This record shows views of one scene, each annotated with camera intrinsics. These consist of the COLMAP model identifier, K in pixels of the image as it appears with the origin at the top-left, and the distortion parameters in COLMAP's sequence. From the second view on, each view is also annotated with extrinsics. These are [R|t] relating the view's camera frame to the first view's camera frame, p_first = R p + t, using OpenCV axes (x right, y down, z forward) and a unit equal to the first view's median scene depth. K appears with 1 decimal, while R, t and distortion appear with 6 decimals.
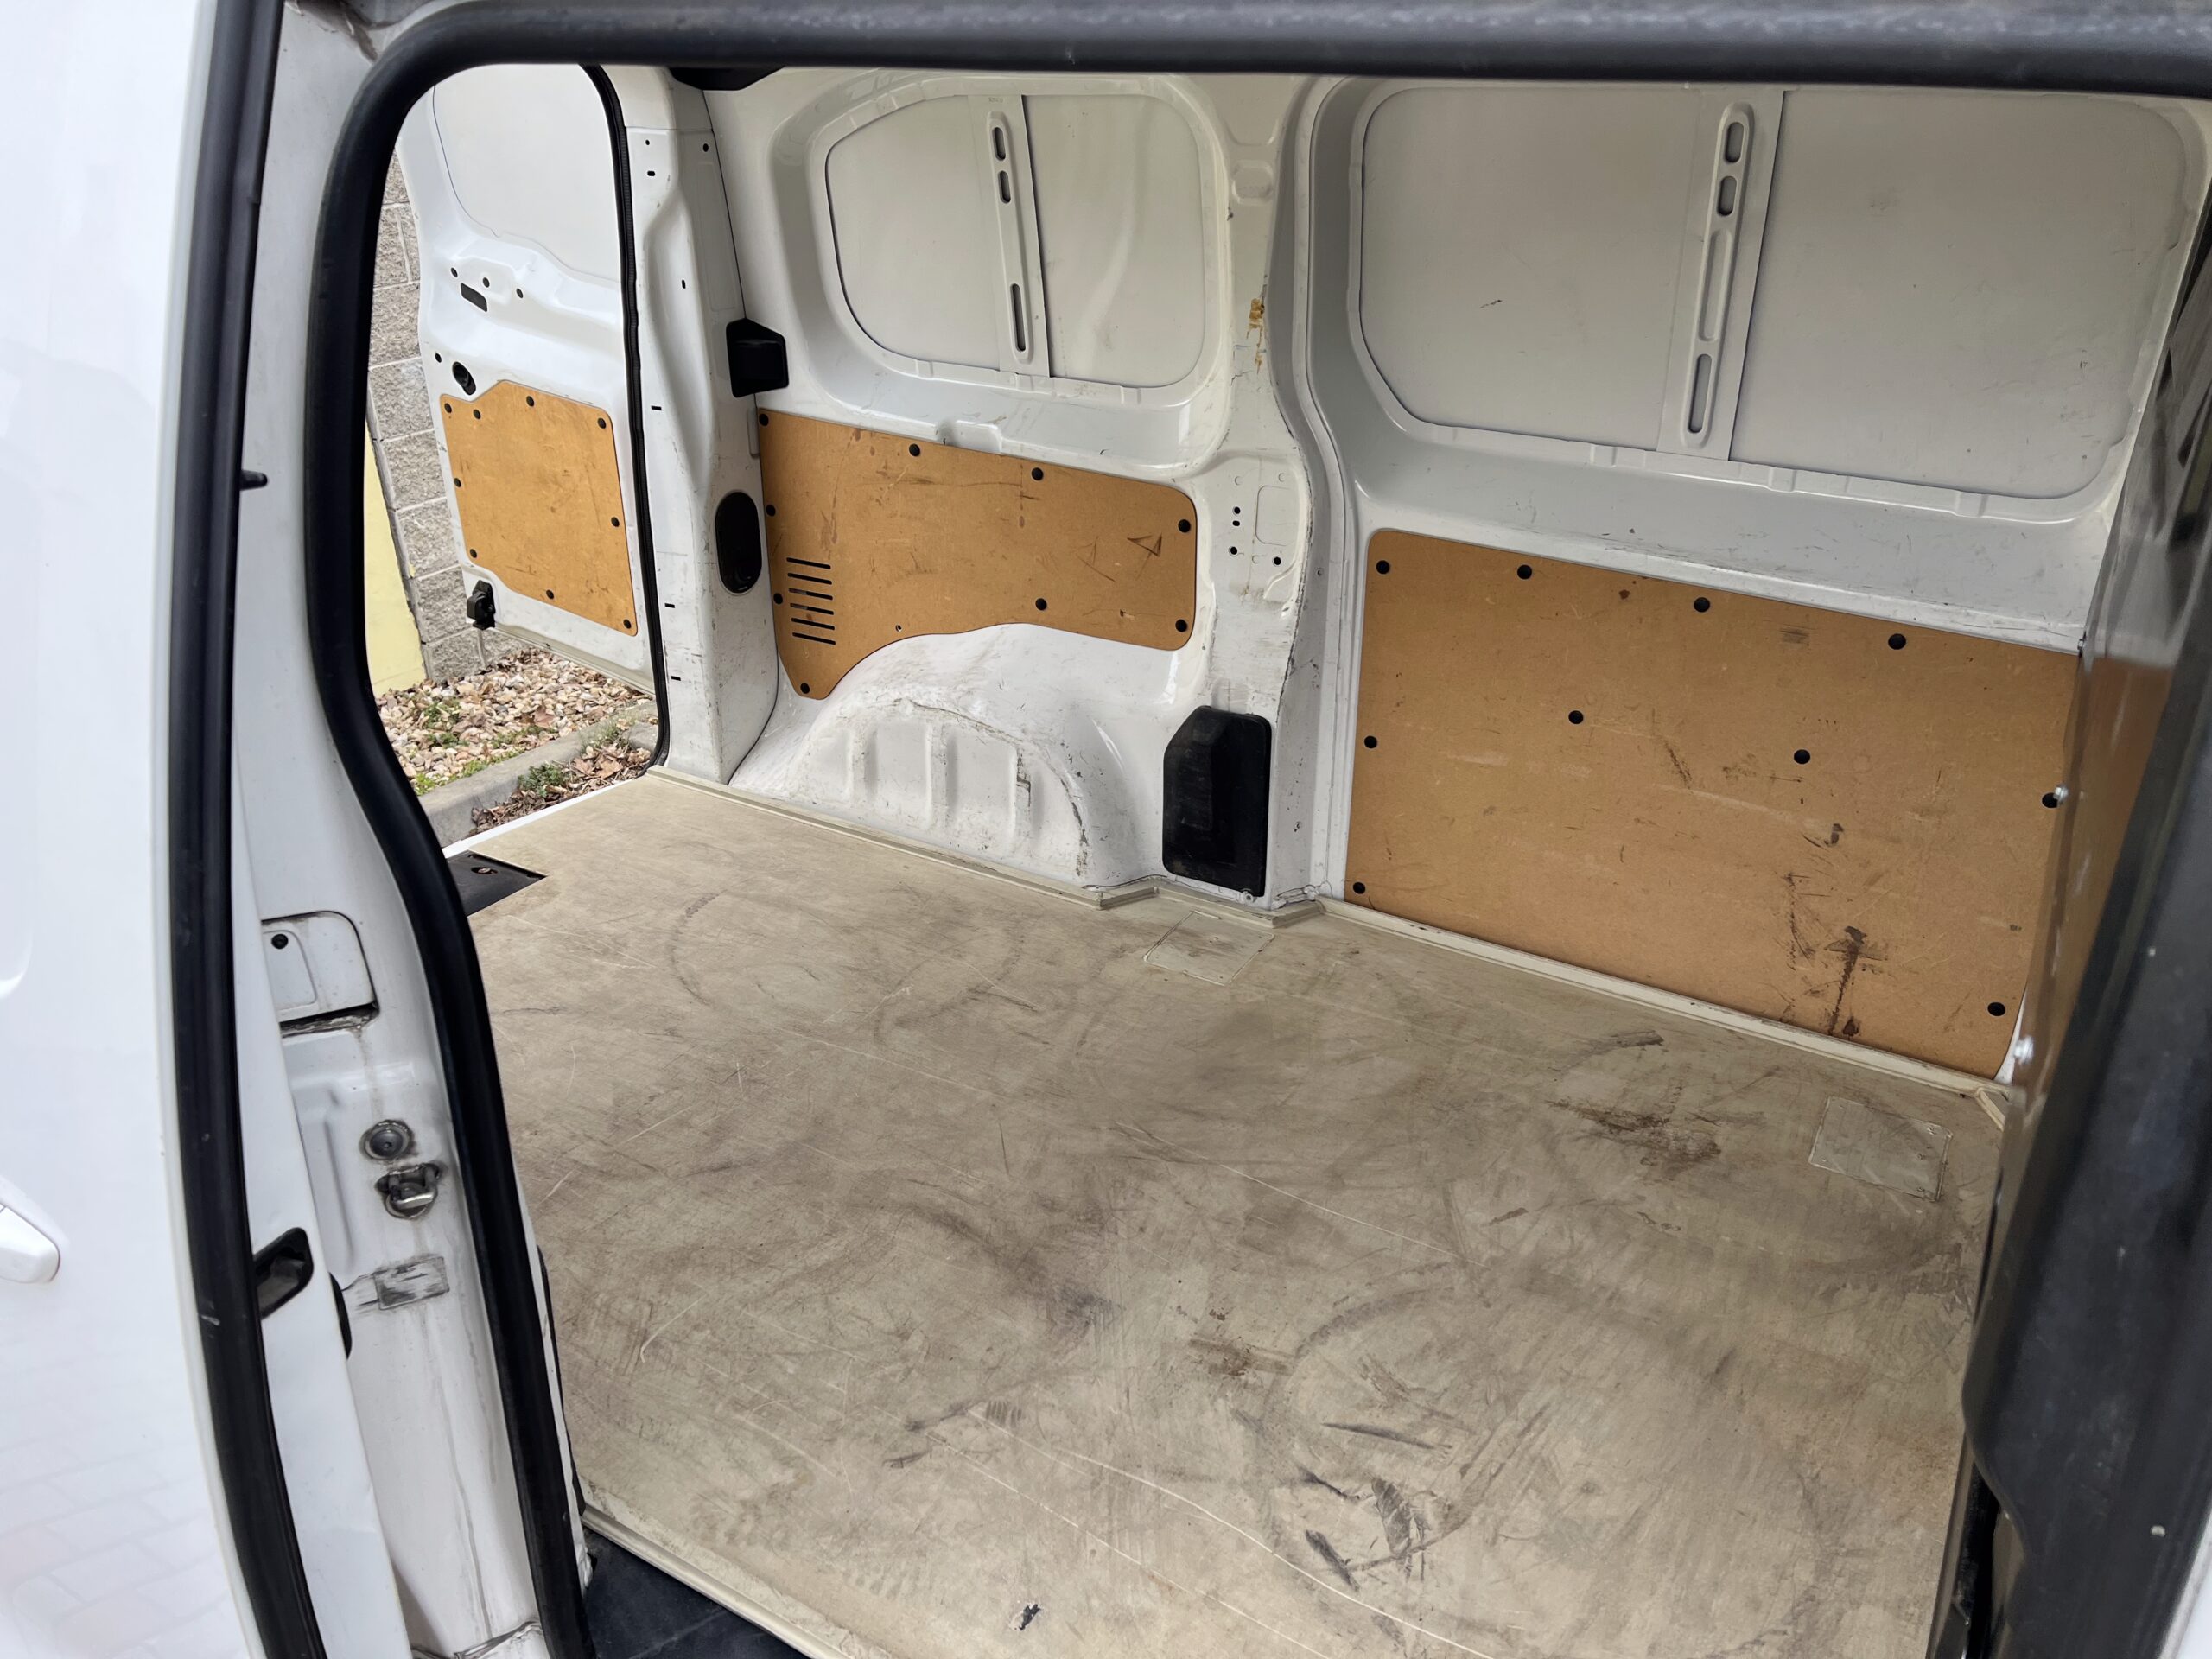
lens RADIAL K [[1646.4, 0, 1093.6], [0, 1646.4, 799.3], [0, 0, 1]] dist [0.071216, -0.080998]
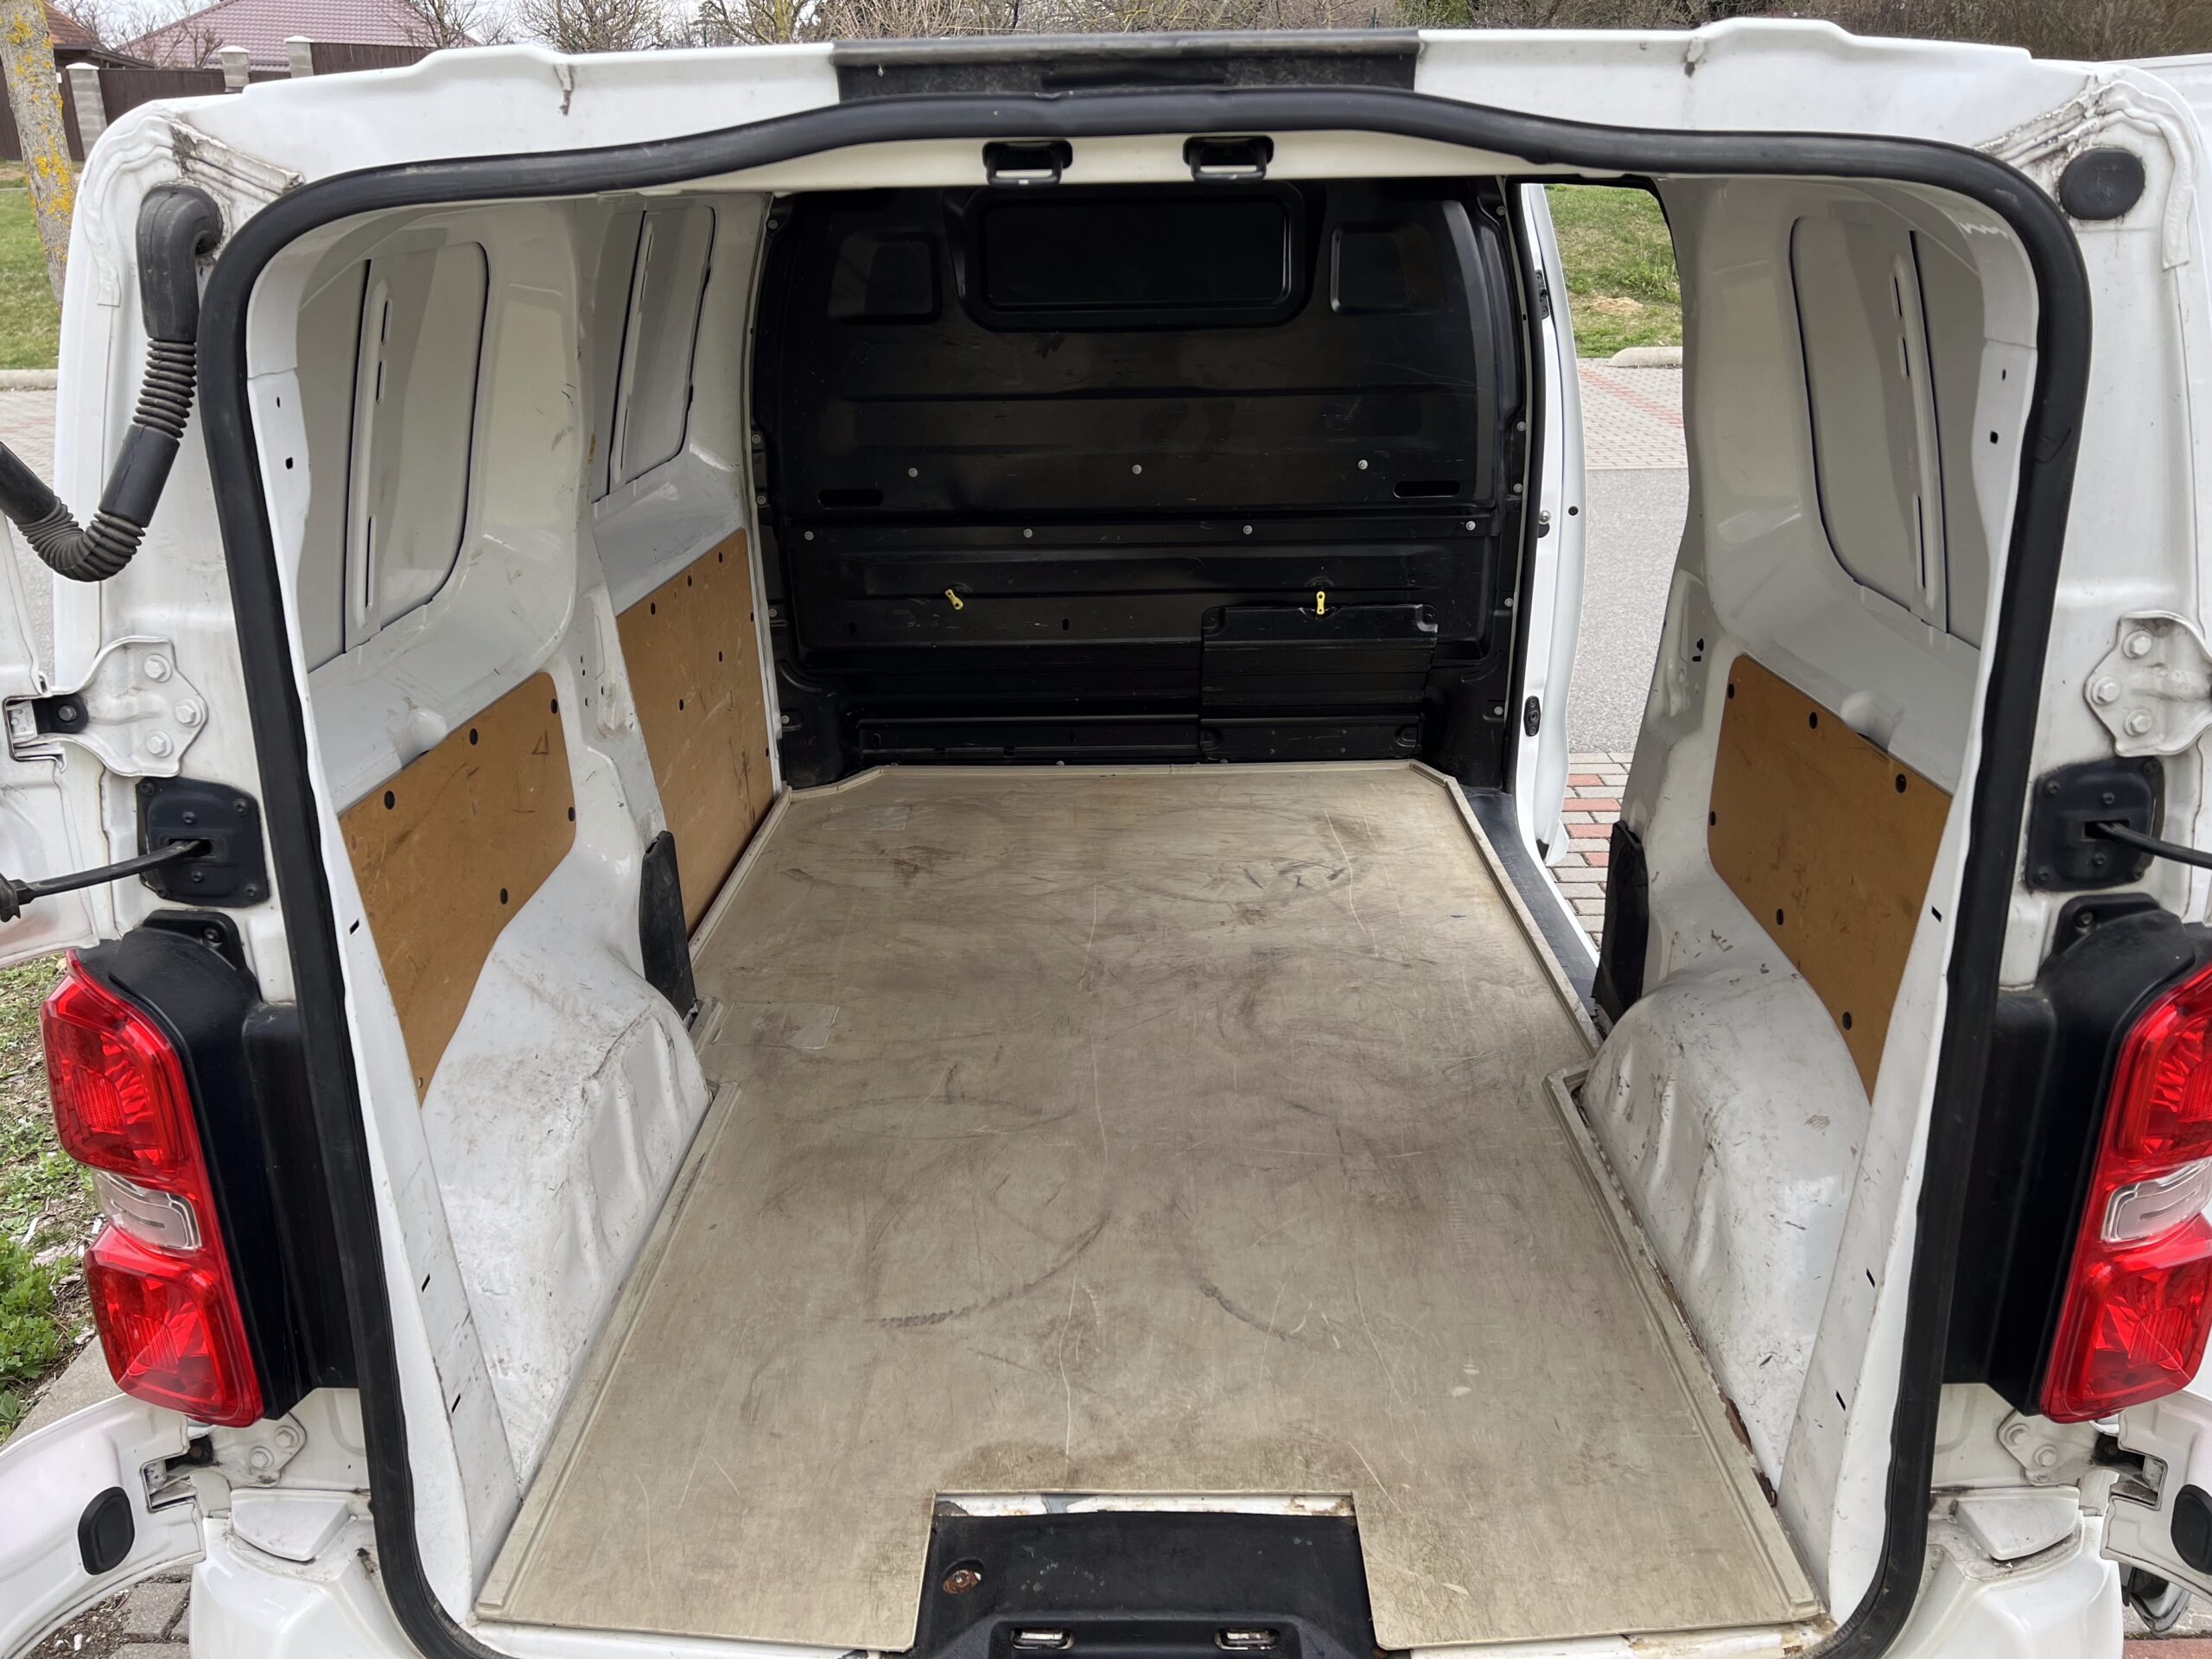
lens RADIAL K [[1646.4, 0, 1093.6], [0, 1646.4, 799.3], [0, 0, 1]] dist [0.071216, -0.080998]
pose [[-0.483031, -0.313351, 0.817614, -1.054158], [0.359583, 0.780410, 0.511528, -0.610442], [-0.798361, 0.541084, -0.264287, 1.313009]]
